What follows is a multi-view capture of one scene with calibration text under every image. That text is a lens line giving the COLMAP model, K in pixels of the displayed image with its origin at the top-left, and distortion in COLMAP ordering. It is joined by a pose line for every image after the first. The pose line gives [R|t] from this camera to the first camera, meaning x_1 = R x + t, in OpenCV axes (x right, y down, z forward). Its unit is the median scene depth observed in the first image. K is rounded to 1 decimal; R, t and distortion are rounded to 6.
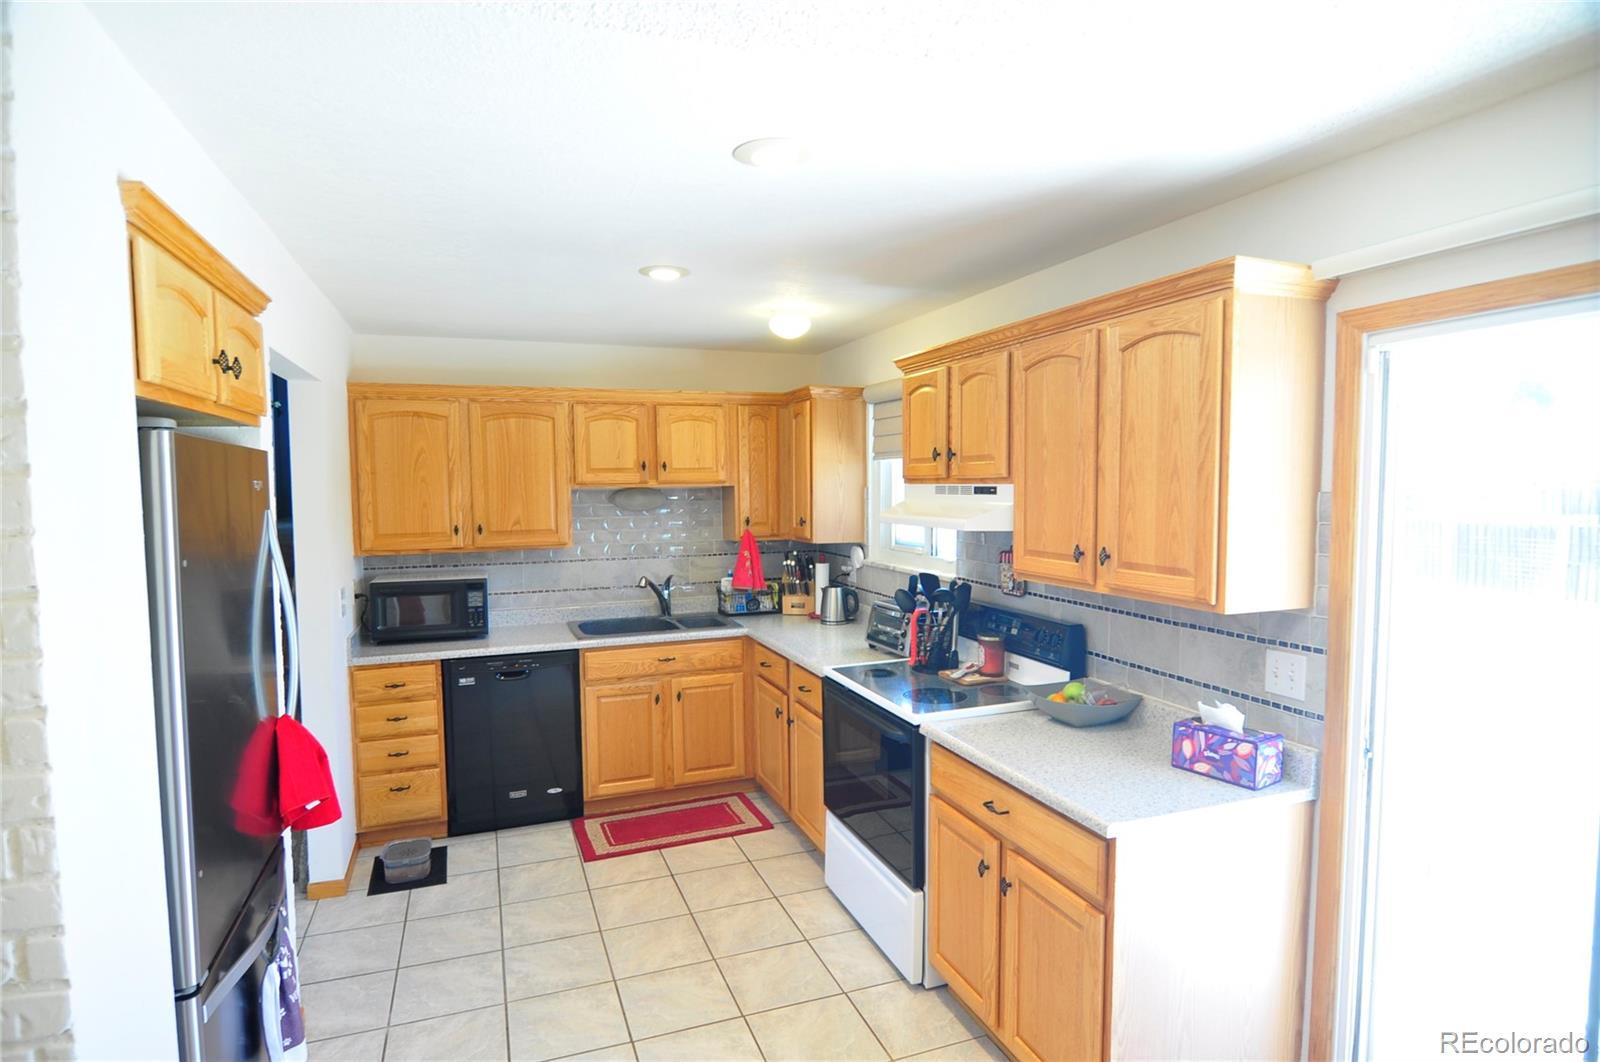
lens RADIAL K [[845.3, 0, 800.0], [0, 845.3, 531.0], [0, 0, 1]] dist [-0.021505, -0.000181]
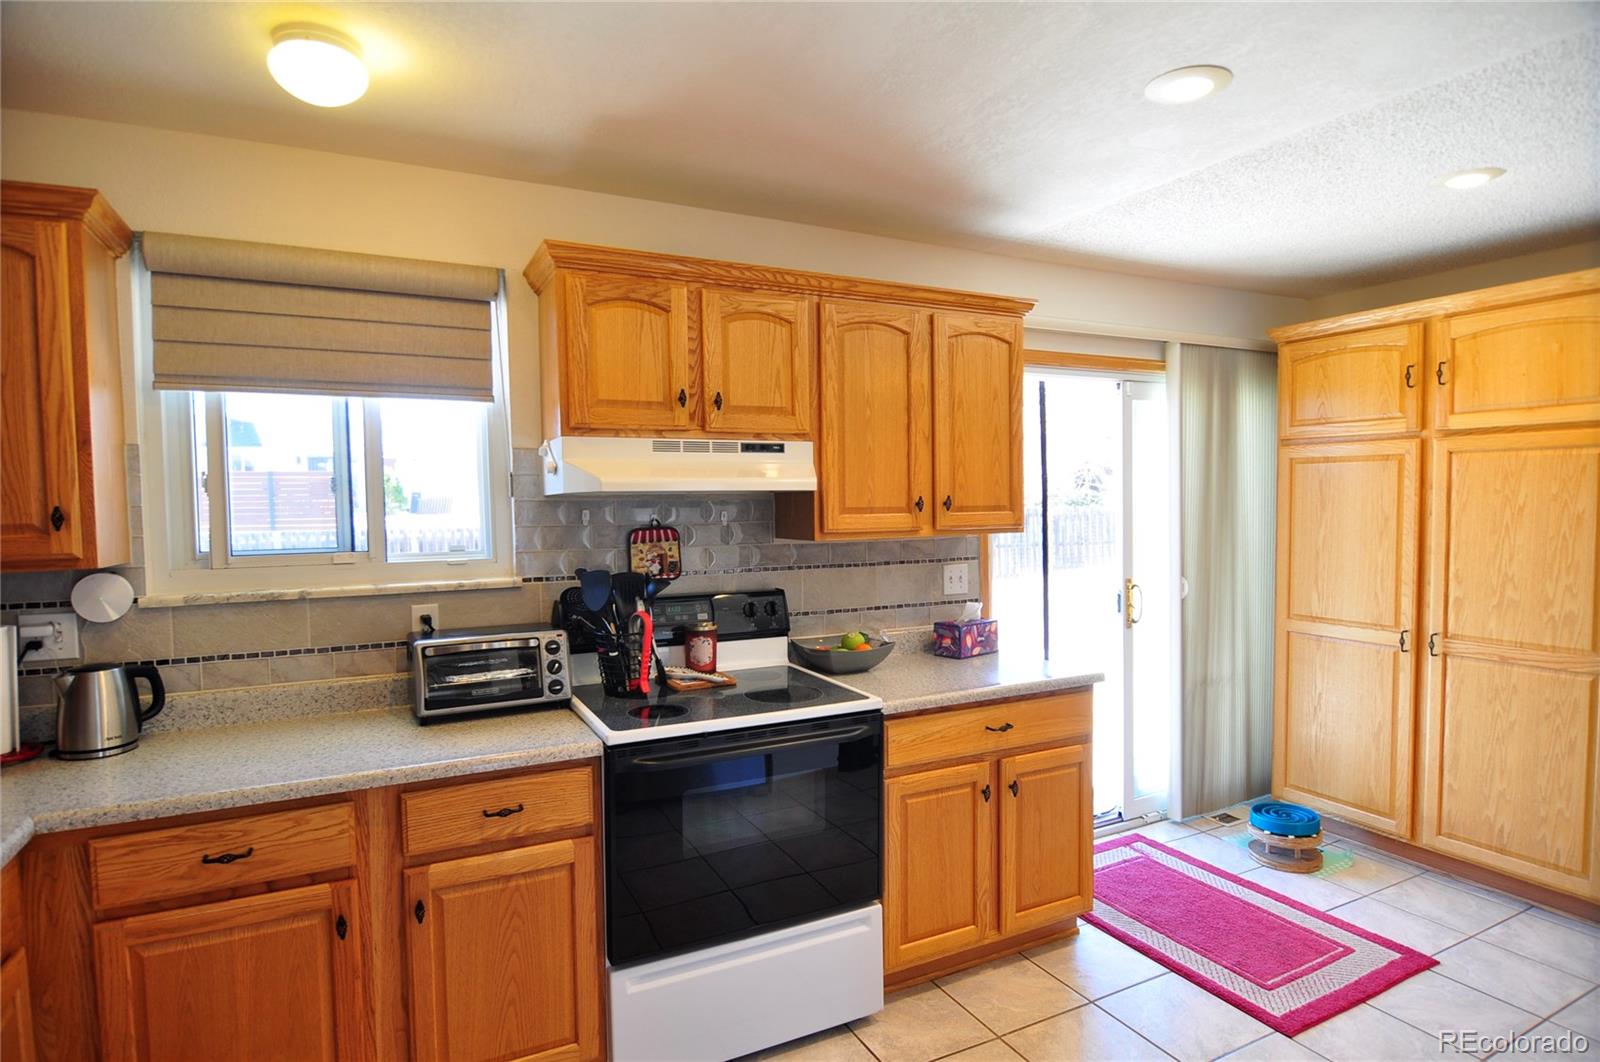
lens RADIAL K [[845.3, 0, 800.0], [0, 845.3, 531.0], [0, 0, 1]] dist [-0.021505, -0.000181]
pose [[-0.105018, -0.028518, 0.994061, -0.711507], [0.070690, 0.996846, 0.036066, 0.009569], [-0.991955, 0.074058, -0.102670, 1.148866]]
